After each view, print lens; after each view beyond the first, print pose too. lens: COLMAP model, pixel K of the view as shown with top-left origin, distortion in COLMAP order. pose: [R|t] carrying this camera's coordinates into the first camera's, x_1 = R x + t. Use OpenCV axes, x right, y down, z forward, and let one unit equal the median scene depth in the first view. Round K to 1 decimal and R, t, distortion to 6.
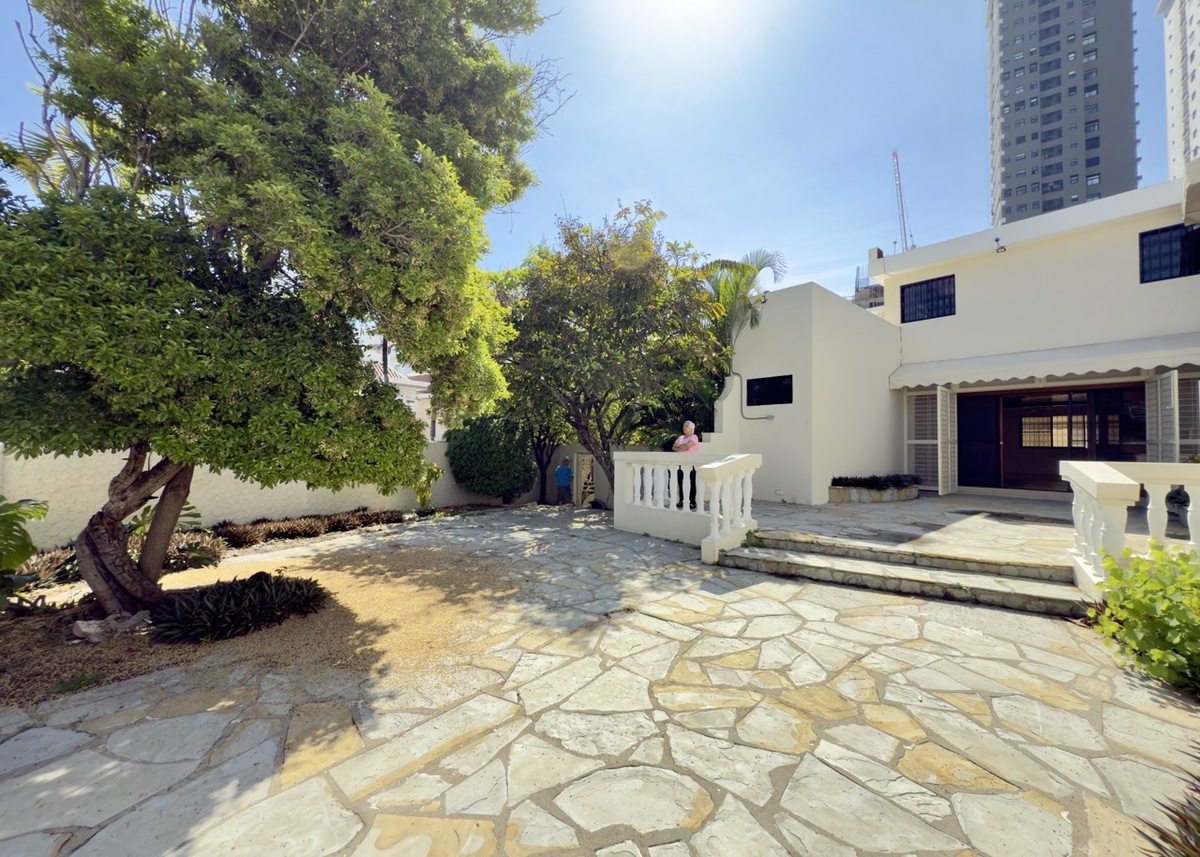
lens RADIAL K [[471.5, 0, 599.1], [0, 471.5, 428.1], [0, 0, 1]] dist [-0.000258, 0.000218]
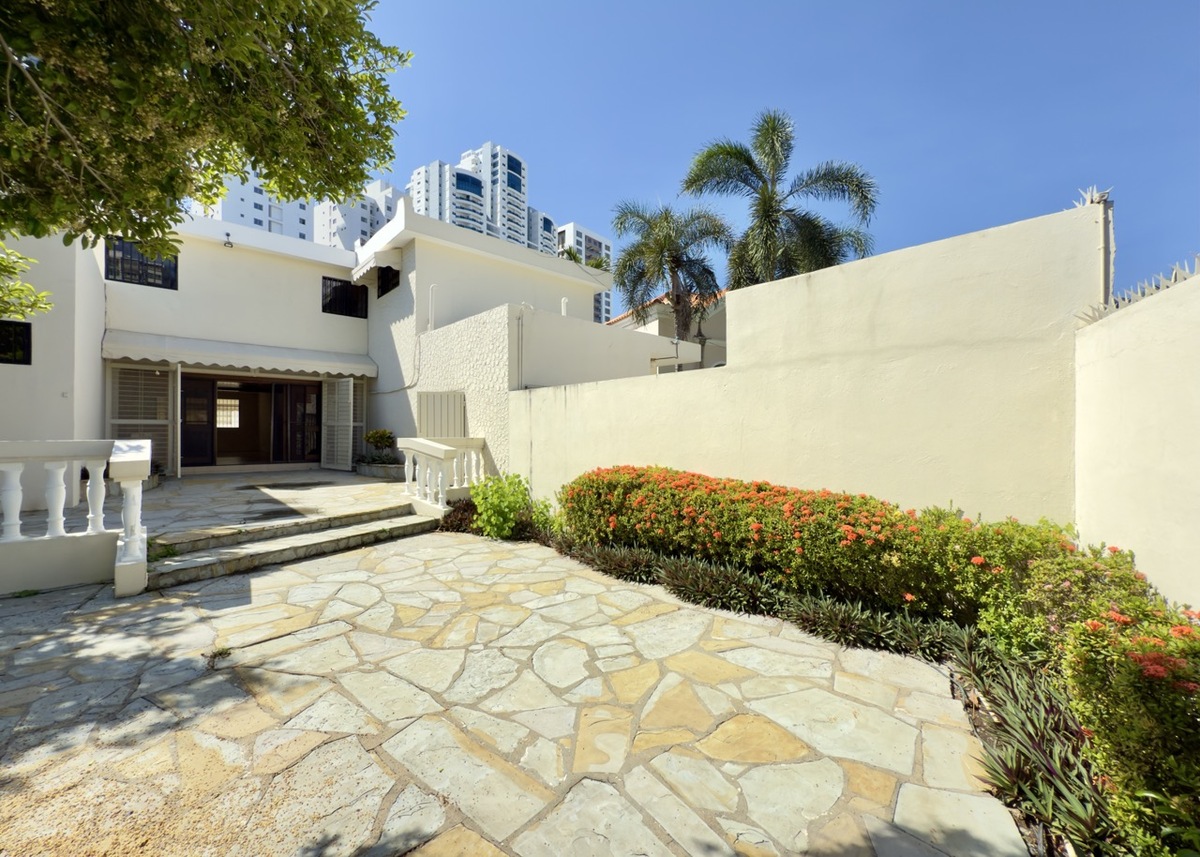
lens RADIAL K [[471.5, 0, 598.8], [0, 471.5, 428.9], [0, 0, 1]] dist [-0.000258, 0.000218]
pose [[-0.018037, -0.006875, 0.999814, -0.726599], [-0.041983, 0.999100, 0.006113, 0.002208], [-0.998956, -0.041865, -0.018309, 0.459893]]
